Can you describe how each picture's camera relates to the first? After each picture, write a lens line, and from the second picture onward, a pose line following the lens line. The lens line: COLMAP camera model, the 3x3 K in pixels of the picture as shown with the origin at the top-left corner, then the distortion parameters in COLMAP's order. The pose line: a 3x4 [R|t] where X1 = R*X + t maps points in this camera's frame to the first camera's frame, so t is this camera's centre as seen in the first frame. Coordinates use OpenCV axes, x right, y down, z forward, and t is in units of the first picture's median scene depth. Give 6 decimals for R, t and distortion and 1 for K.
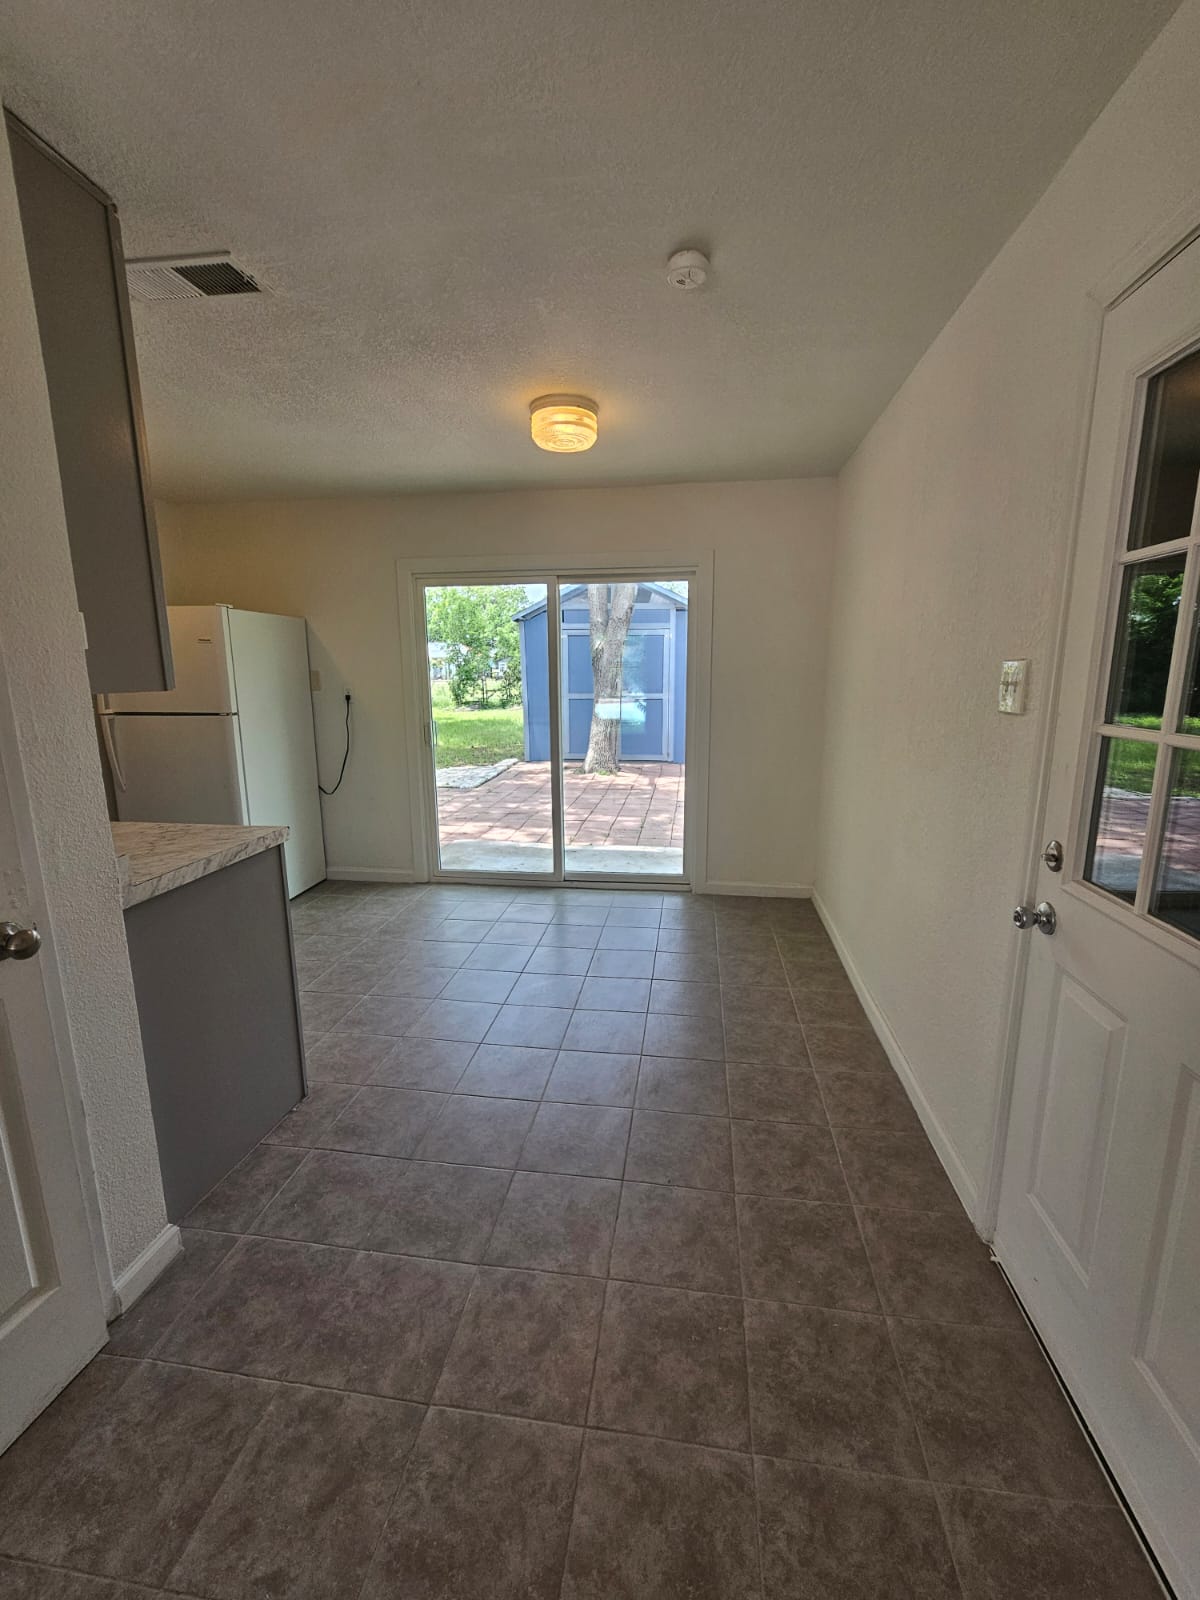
lens RADIAL K [[658.1, 0, 605.7], [0, 658.1, 798.6], [0, 0, 1]] dist [-0.001345, -0.000083]
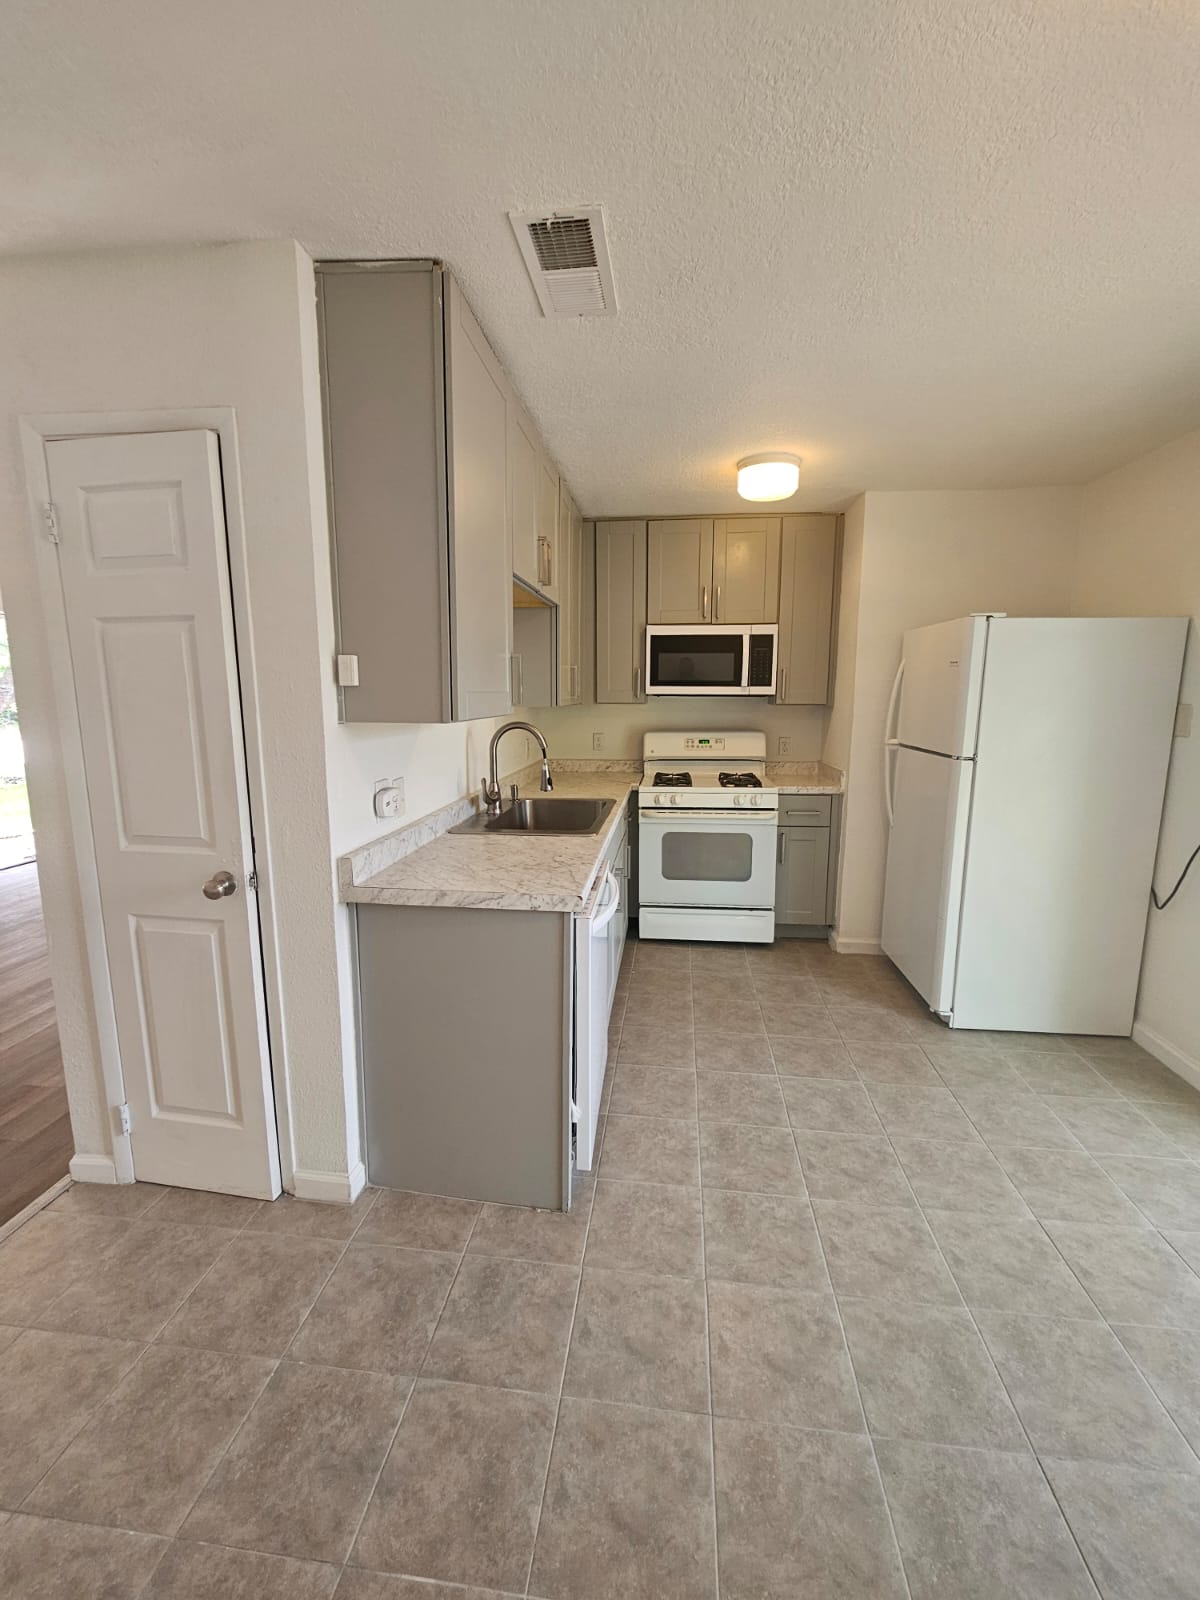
lens RADIAL K [[658.1, 0, 603.3], [0, 658.1, 795.8], [0, 0, 1]] dist [-0.001345, -0.000083]
pose [[0.021763, 0.158869, -0.987060, 0.191700], [-0.196424, 0.968730, 0.151588, -0.131815], [0.980278, 0.190583, 0.052289, 0.616116]]
